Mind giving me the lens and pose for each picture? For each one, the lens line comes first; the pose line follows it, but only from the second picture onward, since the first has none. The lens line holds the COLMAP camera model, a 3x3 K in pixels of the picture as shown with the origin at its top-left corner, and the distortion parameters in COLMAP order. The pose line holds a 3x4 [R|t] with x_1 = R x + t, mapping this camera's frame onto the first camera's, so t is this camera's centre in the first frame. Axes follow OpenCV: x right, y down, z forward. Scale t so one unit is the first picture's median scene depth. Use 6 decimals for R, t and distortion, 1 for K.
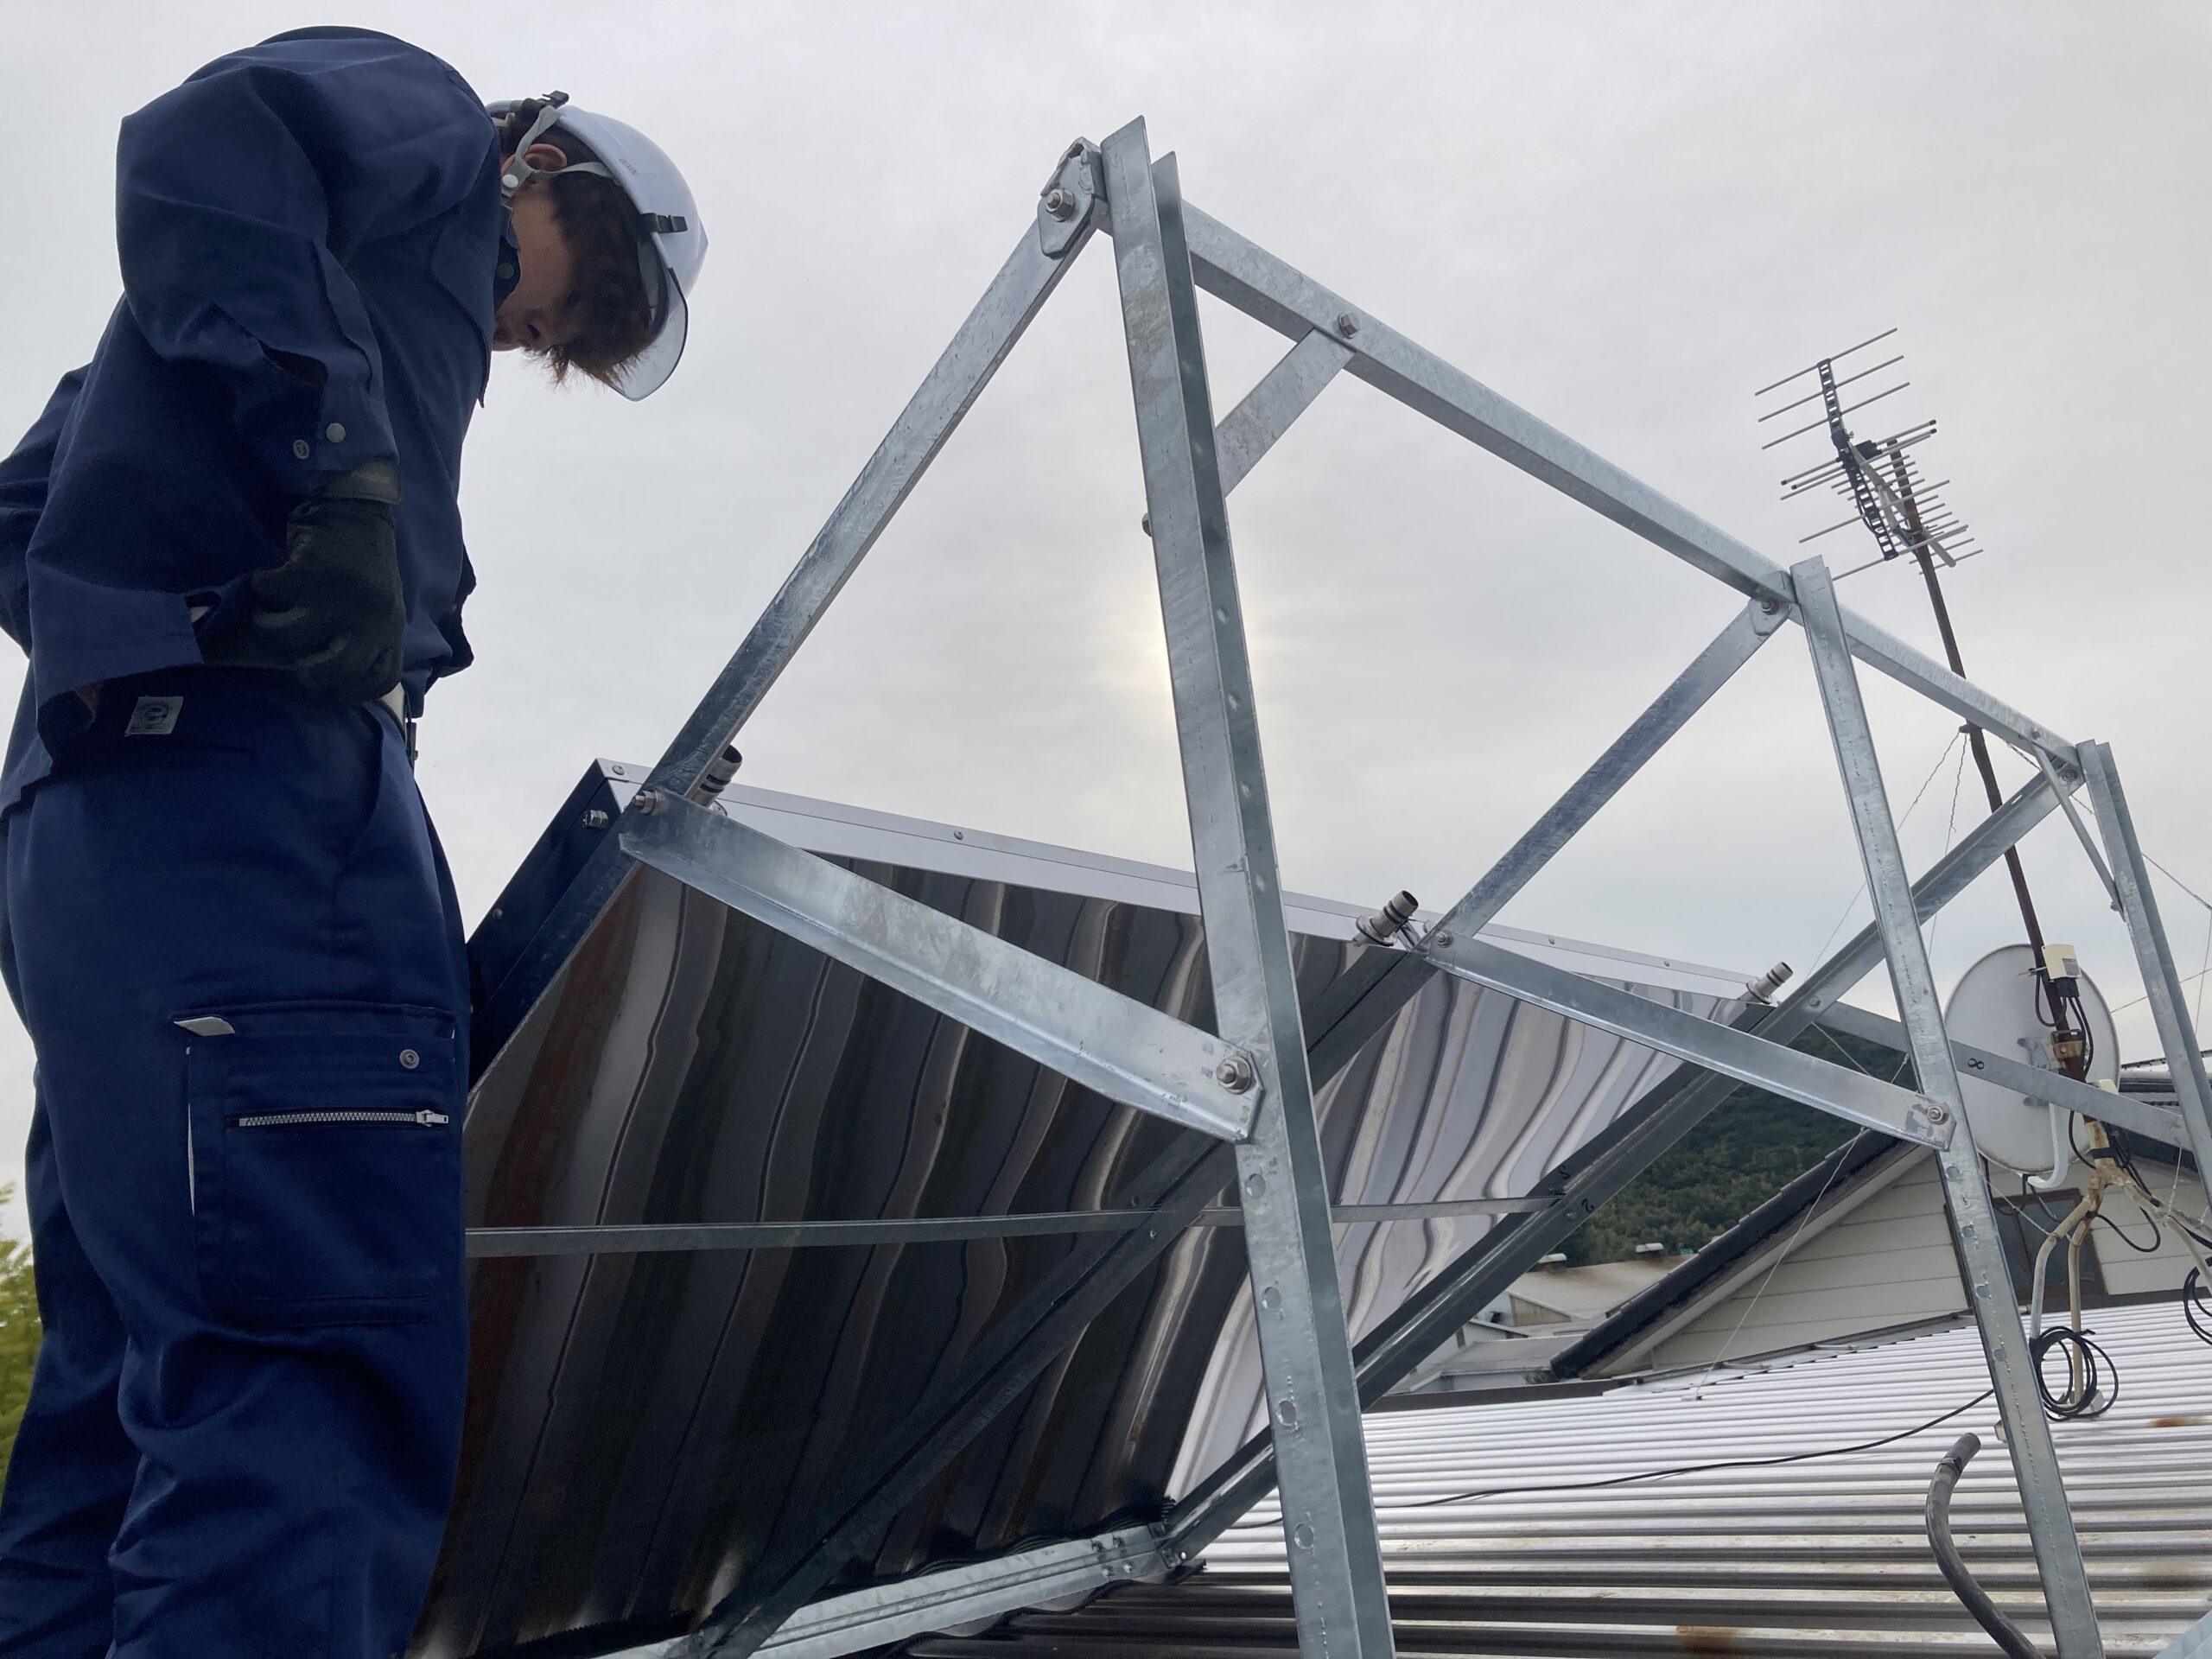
lens RADIAL K [[1770.0, 0, 1125.2], [0, 1770.0, 787.9], [0, 0, 1]] dist [0.027496, -0.022213]
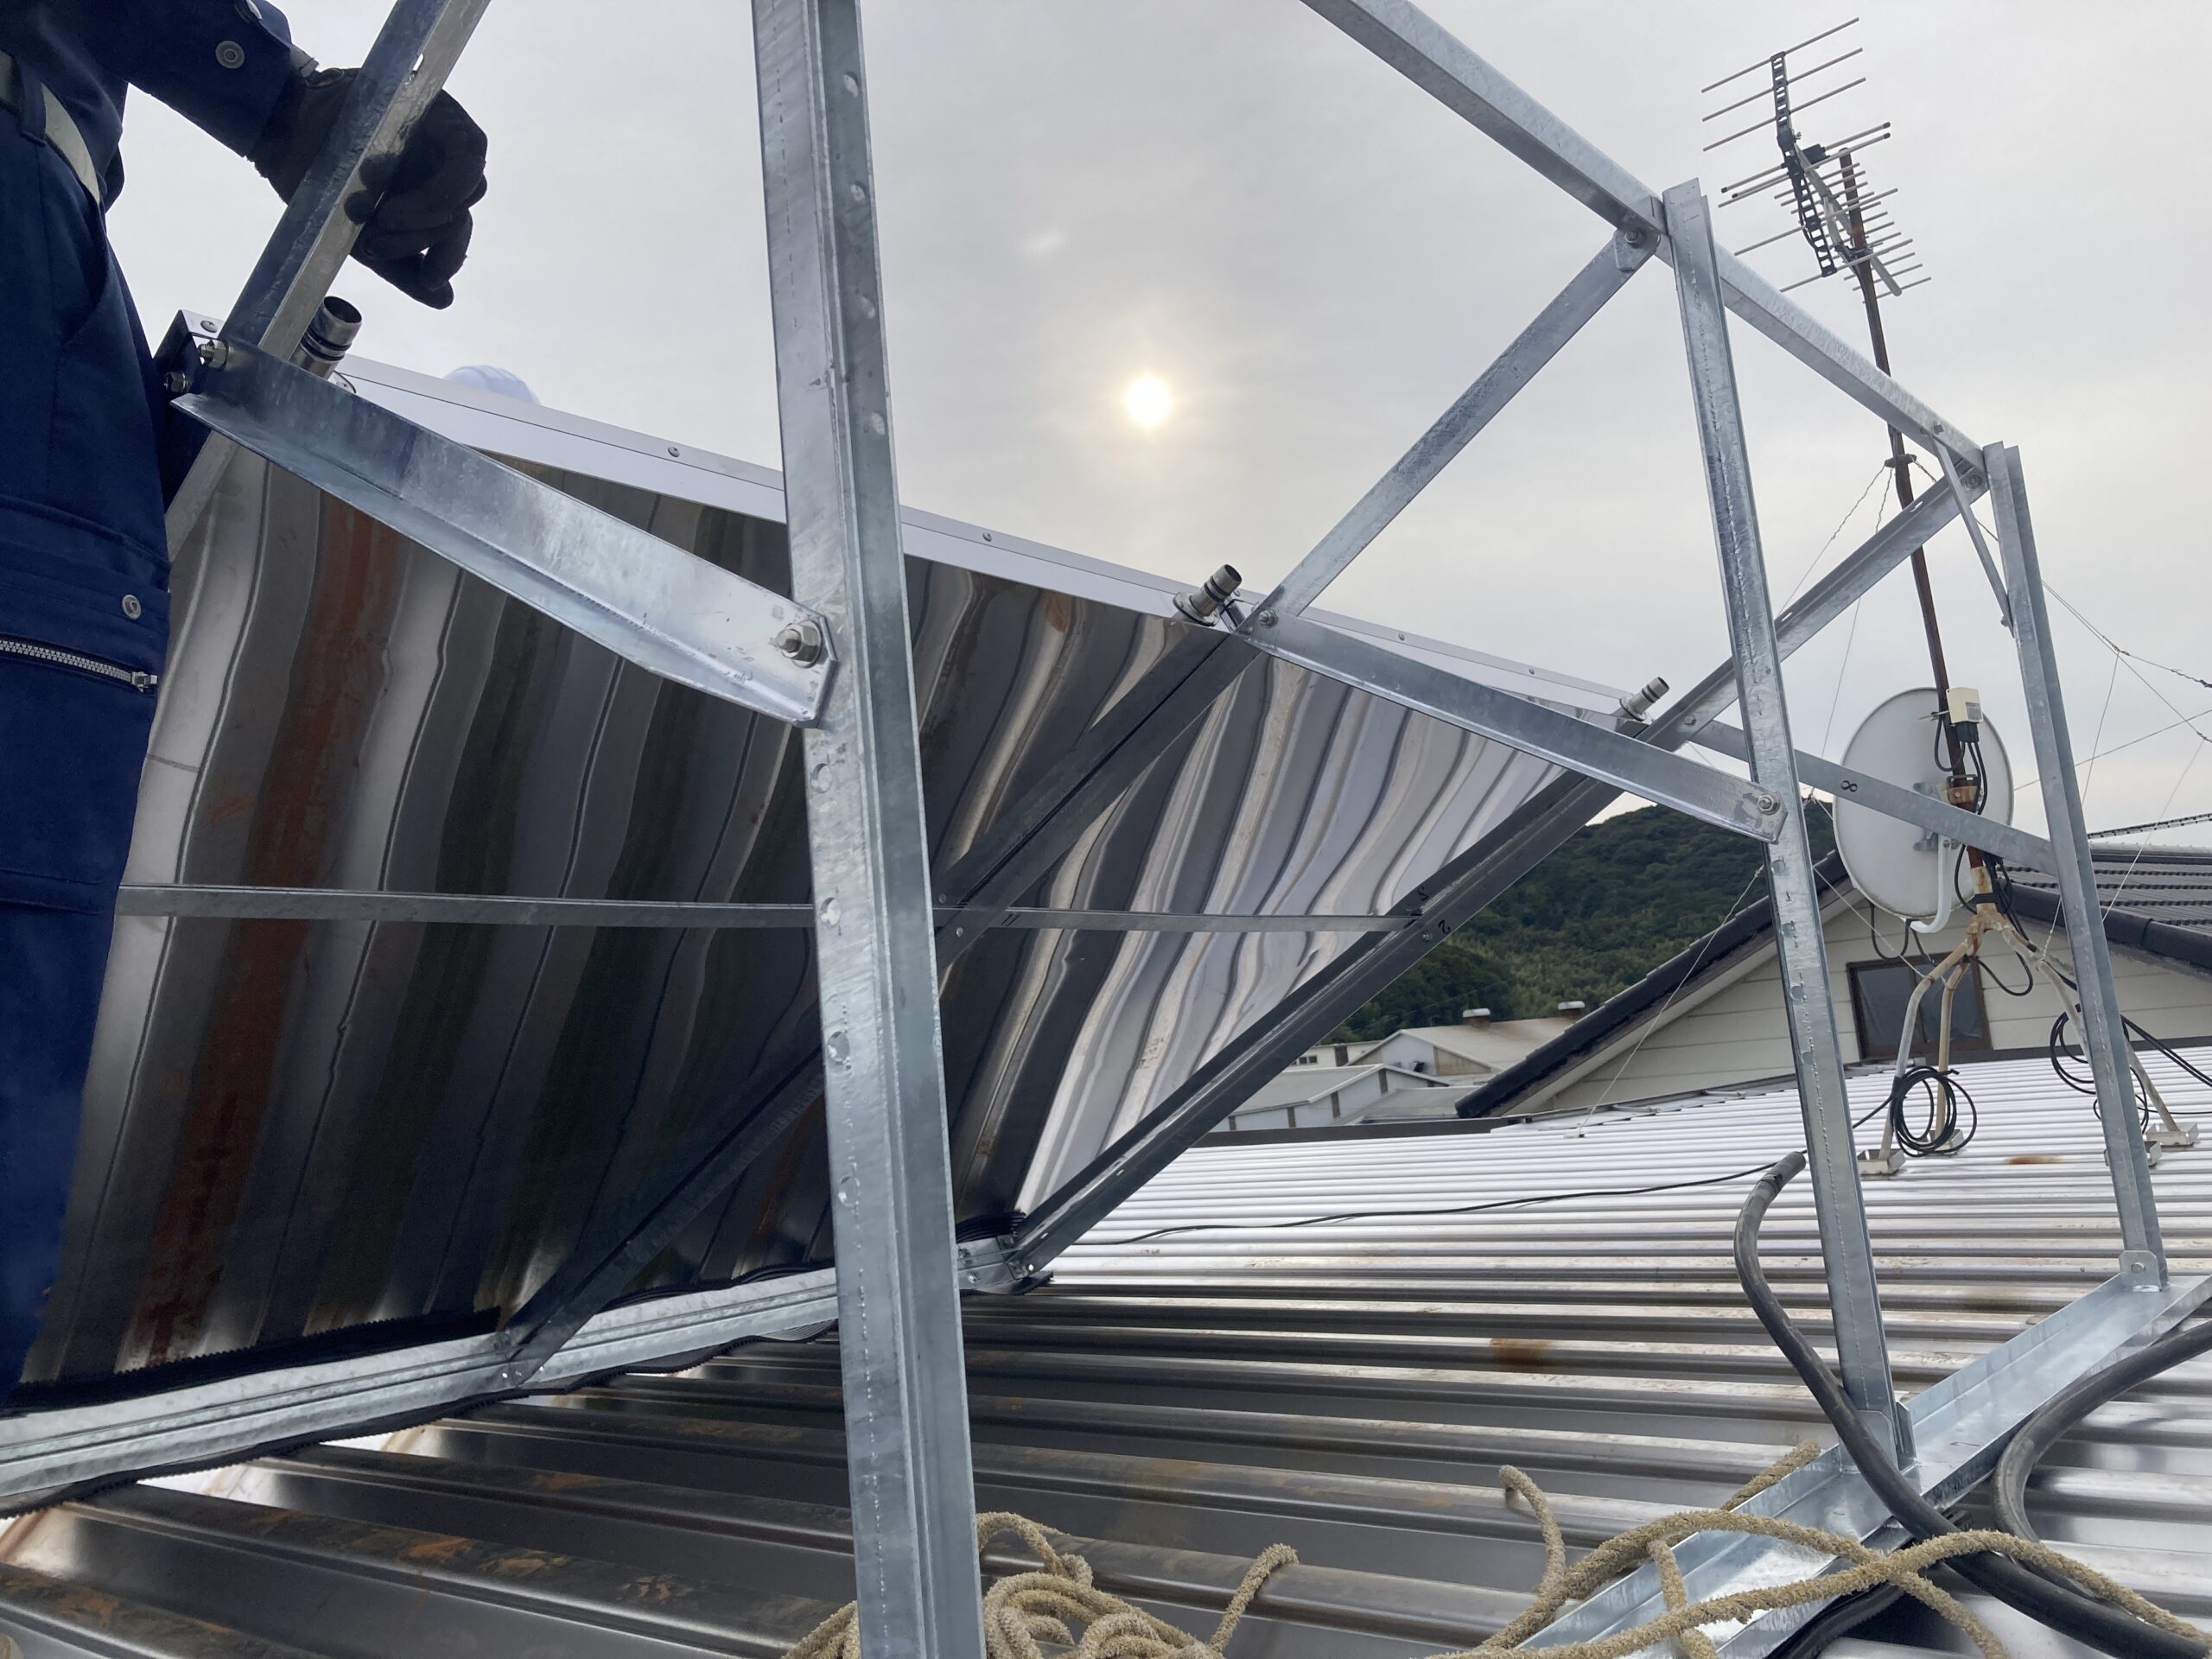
lens RADIAL K [[1770.0, 0, 1138.2], [0, 1770.0, 778.4], [0, 0, 1]] dist [0.027496, -0.022213]
pose [[0.998991, 0.029475, 0.033876, 0.068201], [-0.033635, 0.990990, 0.129643, 0.041493], [-0.029749, -0.130652, 0.990982, 0.071748]]
